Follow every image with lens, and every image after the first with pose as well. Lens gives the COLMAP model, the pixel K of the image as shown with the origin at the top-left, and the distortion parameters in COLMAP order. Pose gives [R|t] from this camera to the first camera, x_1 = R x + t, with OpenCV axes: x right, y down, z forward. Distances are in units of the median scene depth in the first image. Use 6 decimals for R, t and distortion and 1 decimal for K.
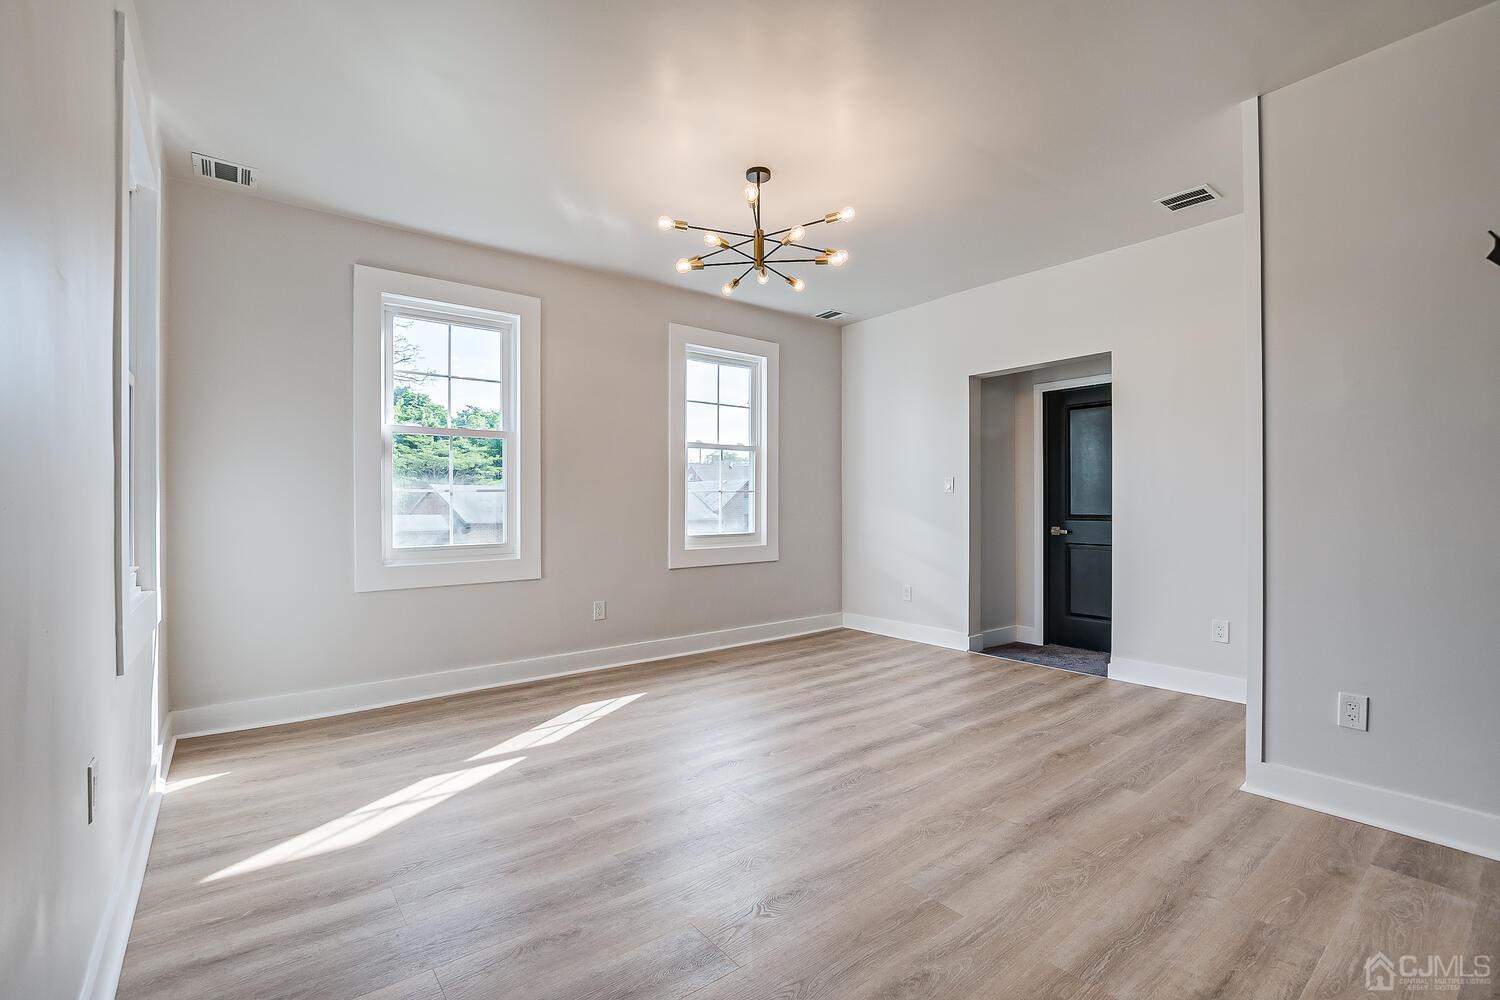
lens RADIAL K [[654.4, 0, 748.5], [0, 654.4, 506.2], [0, 0, 1]] dist [-0.019798, 0.003495]
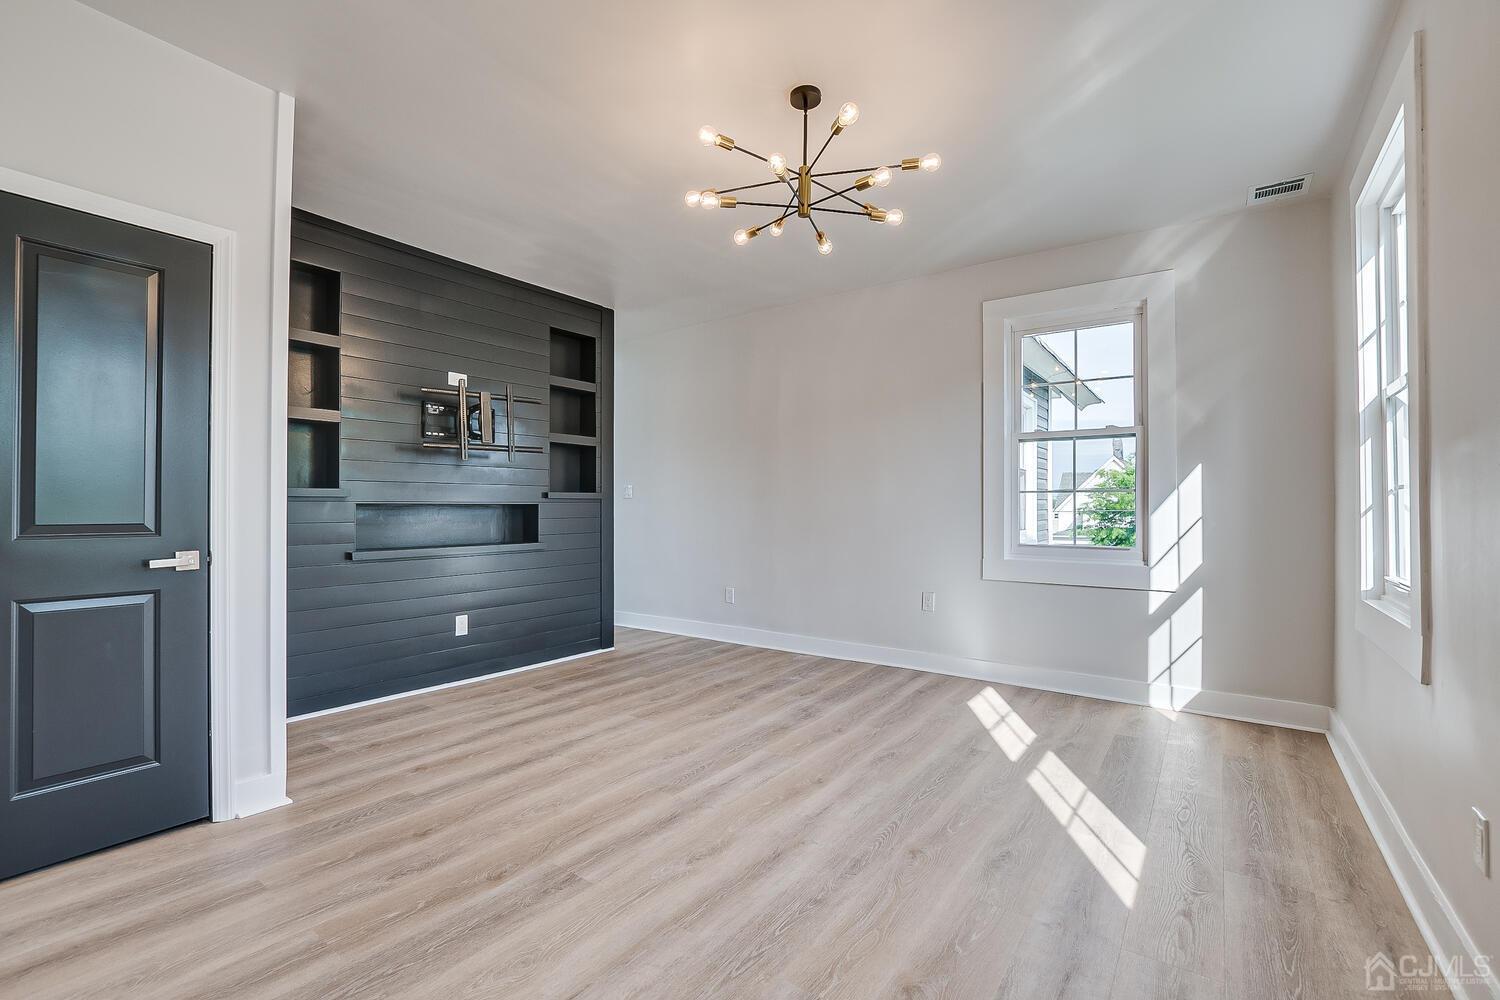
lens RADIAL K [[654.4, 0, 754.4], [0, 654.4, 497.9], [0, 0, 1]] dist [-0.019798, 0.003495]
pose [[-0.959787, -0.001985, -0.280722, 0.332073], [0.000037, 0.999974, -0.007198, -0.012129], [0.280729, -0.006919, -0.959762, 1.934738]]
